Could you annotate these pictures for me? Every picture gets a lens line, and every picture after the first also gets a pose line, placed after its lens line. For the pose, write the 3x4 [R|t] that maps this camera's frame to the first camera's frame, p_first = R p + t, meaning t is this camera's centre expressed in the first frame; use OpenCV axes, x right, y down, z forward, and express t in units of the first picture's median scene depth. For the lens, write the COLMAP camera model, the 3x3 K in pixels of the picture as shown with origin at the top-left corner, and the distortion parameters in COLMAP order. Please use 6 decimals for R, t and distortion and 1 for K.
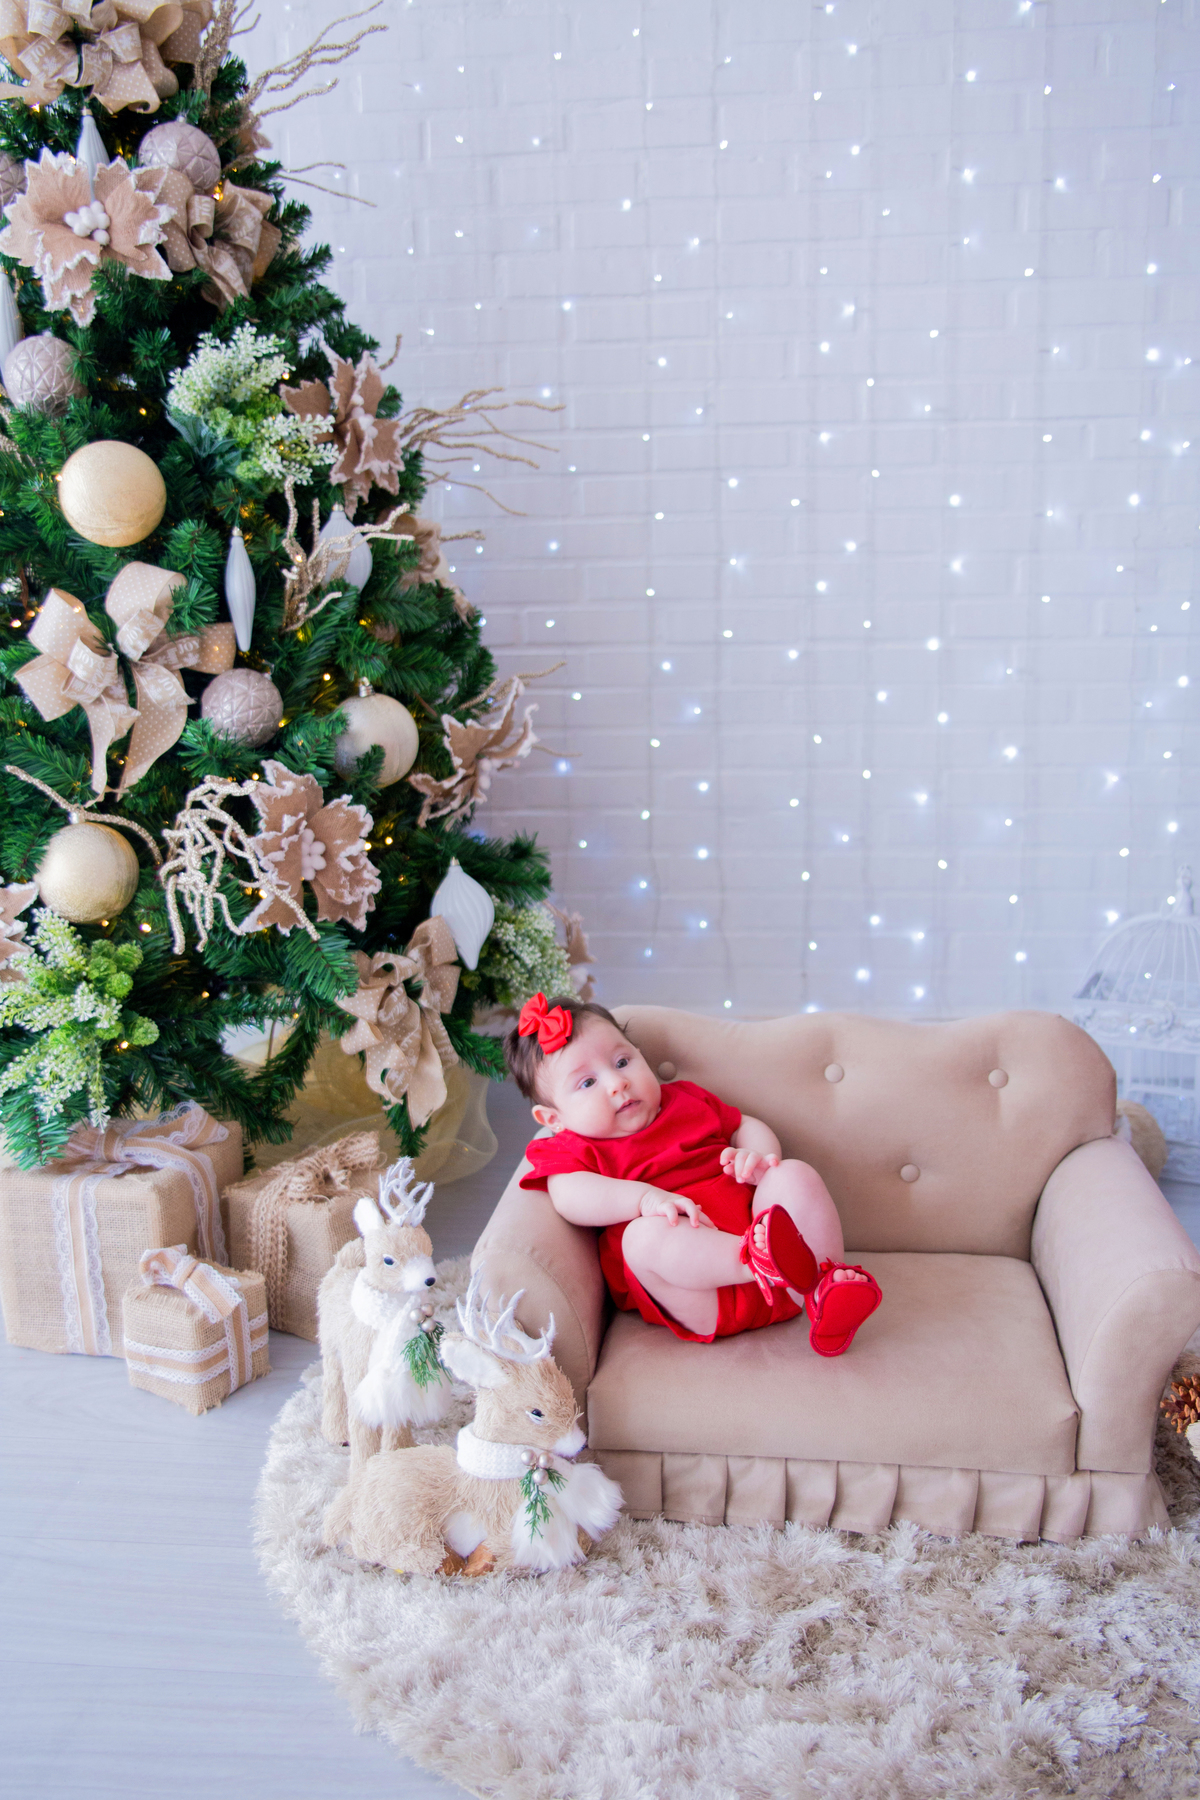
lens RADIAL K [[1655.5, 0, 608.8], [0, 1655.5, 901.7], [0, 0, 1]] dist [-0.088589, 0.120957]
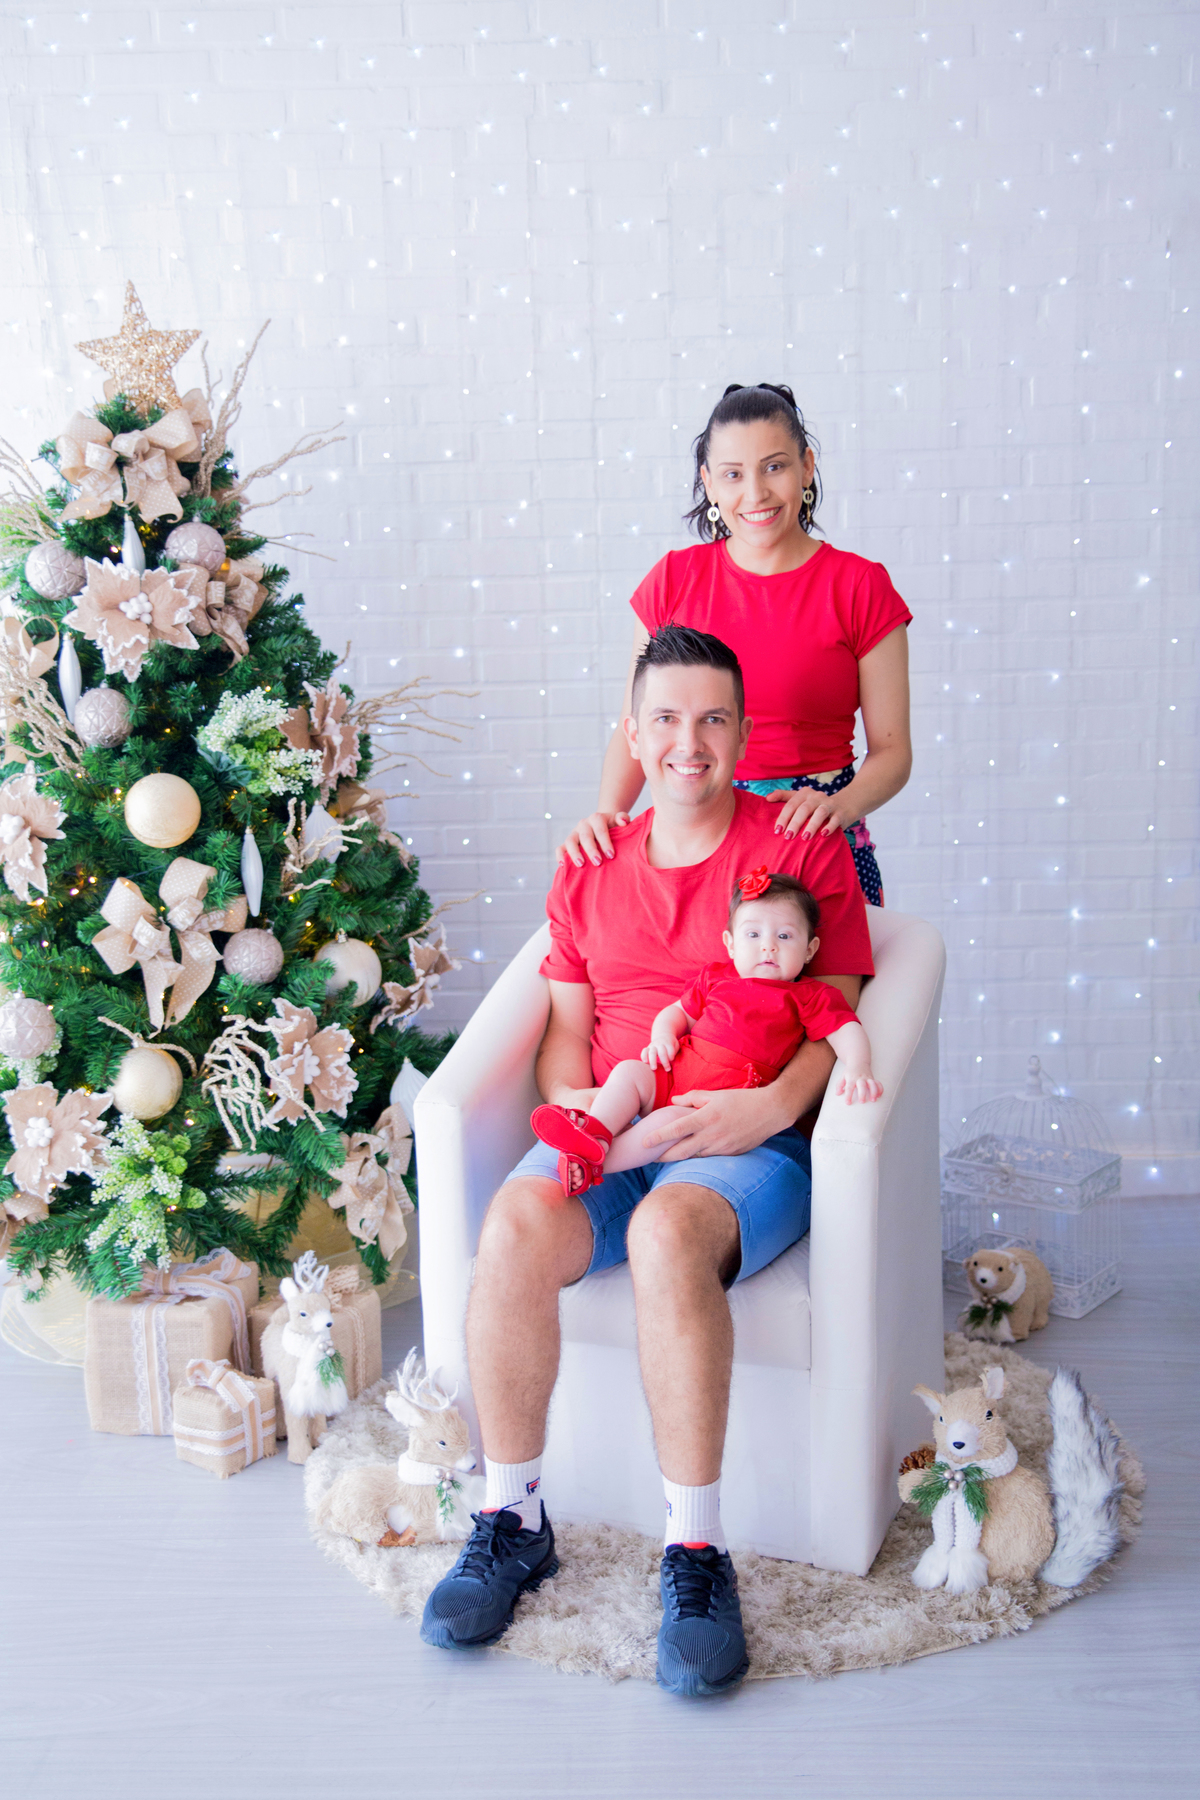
lens RADIAL K [[2132.1, 0, 604.0], [0, 2132.1, 916.6], [0, 0, 1]] dist [0.018092, 0.058322]
pose [[0.998395, -0.018160, 0.053645, -0.027624], [0.019265, 0.999611, -0.020146, -0.112782], [-0.053258, 0.021147, 0.998357, -0.801441]]
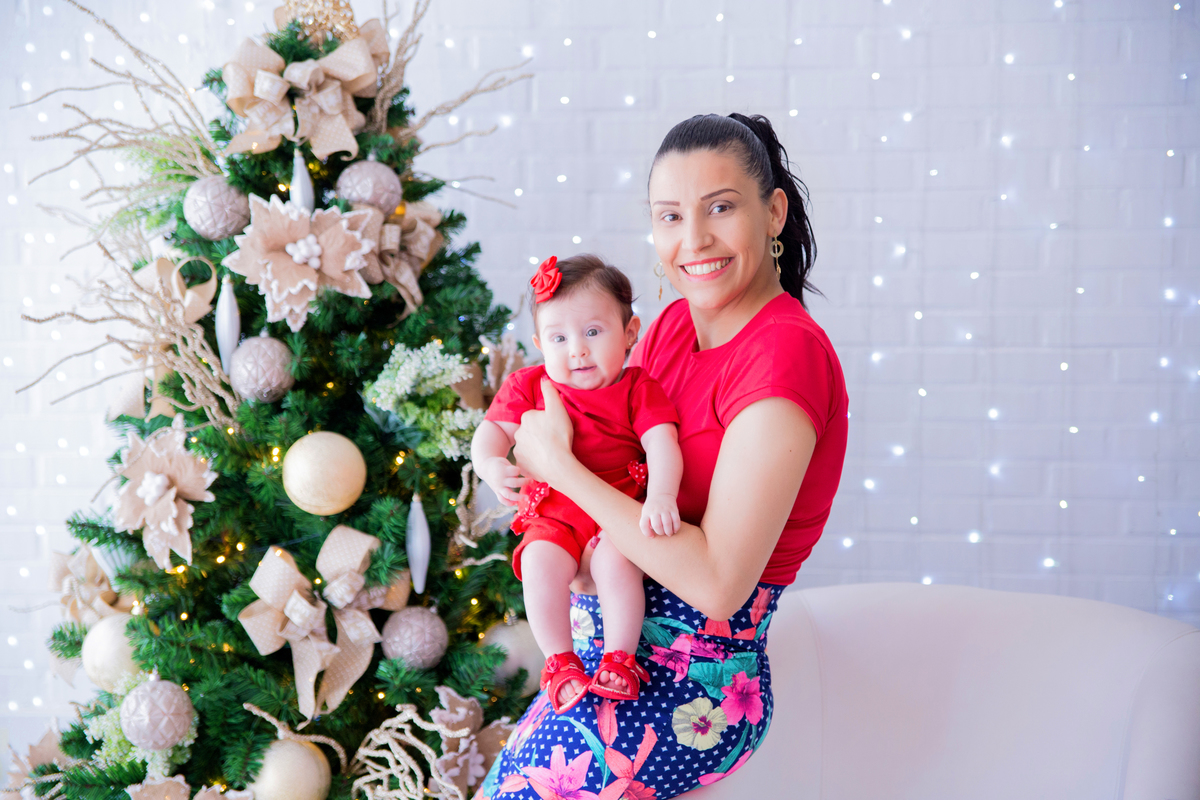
lens RADIAL K [[2033.9, 0, 606.8], [0, 2033.9, 402.9], [0, 0, 1]] dist [0.175343, 0.064264]
pose [[0.999658, 0.015671, 0.020957, -0.117323], [-0.013443, 0.994638, -0.102541, -0.141869], [-0.022451, 0.102224, 0.994508, -0.548849]]
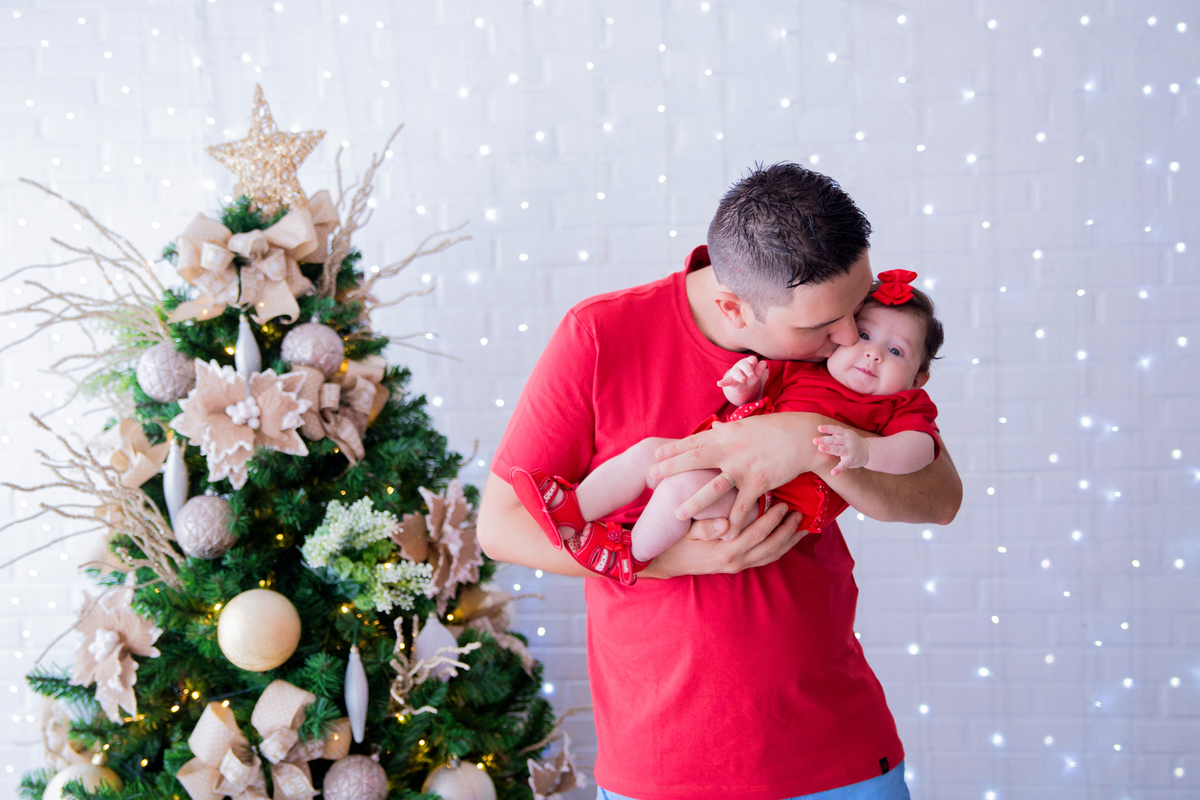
lens RADIAL K [[1519.5, 0, 600.0], [0, 1519.5, 400.0], [0, 0, 1]] dist [0.036941, 0.090198]
pose [[0.999634, -0.009131, -0.025459, -0.003928], [0.005245, 0.988864, -0.148728, -0.241984], [0.026534, 0.148540, 0.988550, -0.195400]]
